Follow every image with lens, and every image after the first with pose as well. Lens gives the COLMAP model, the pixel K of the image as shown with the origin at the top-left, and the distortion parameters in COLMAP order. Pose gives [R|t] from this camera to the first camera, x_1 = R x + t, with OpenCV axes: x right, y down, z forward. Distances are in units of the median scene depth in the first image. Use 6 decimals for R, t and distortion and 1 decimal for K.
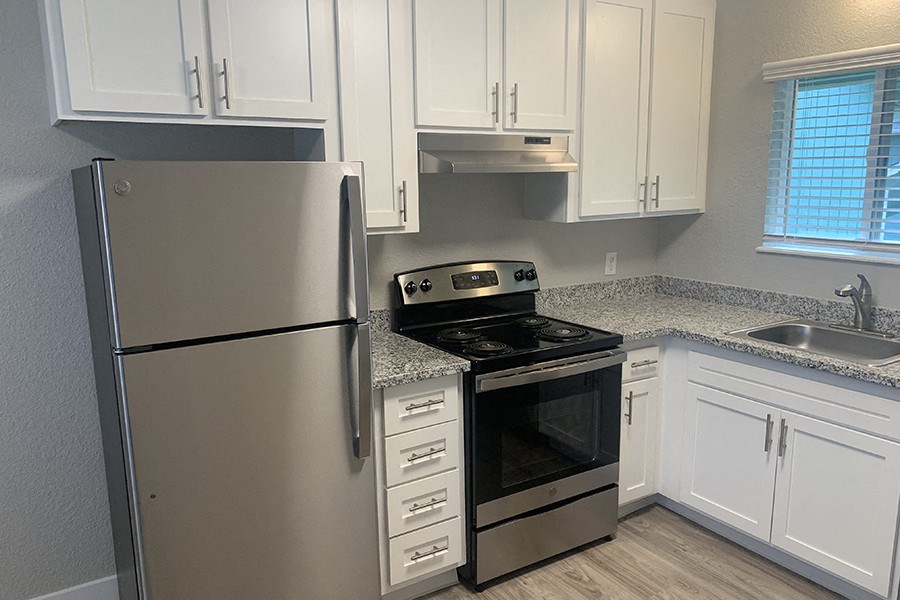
lens RADIAL K [[689.5, 0, 450.0], [0, 689.5, 300.0], [0, 0, 1]] dist [0.040594, -0.005308]
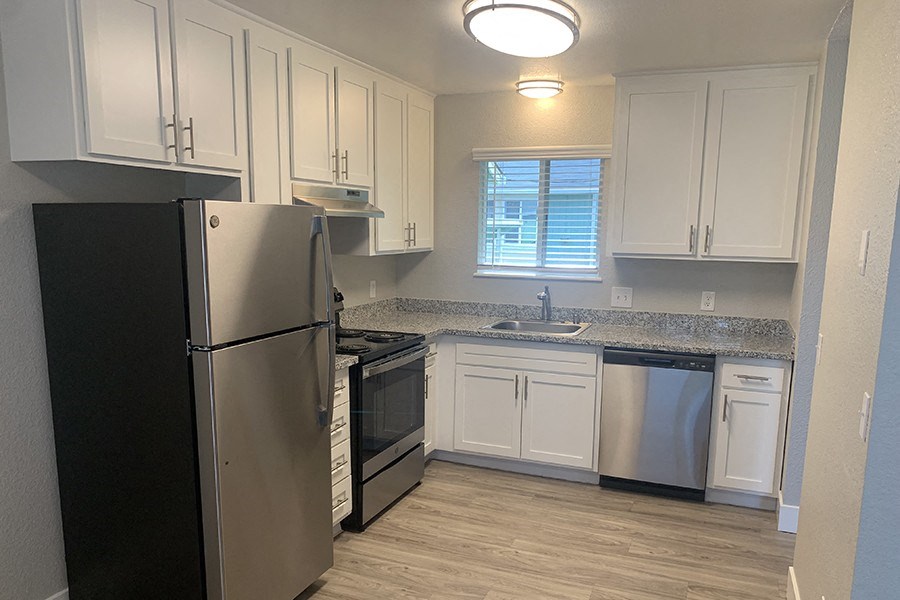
lens RADIAL K [[689.9, 0, 450.6], [0, 689.9, 339.0], [0, 0, 1]] dist [0.032932, -0.000498]
pose [[0.816468, -0.074507, 0.572564, -0.512370], [0.081998, 0.996551, 0.012752, 0.046315], [-0.571539, 0.036538, 0.819761, -0.183922]]
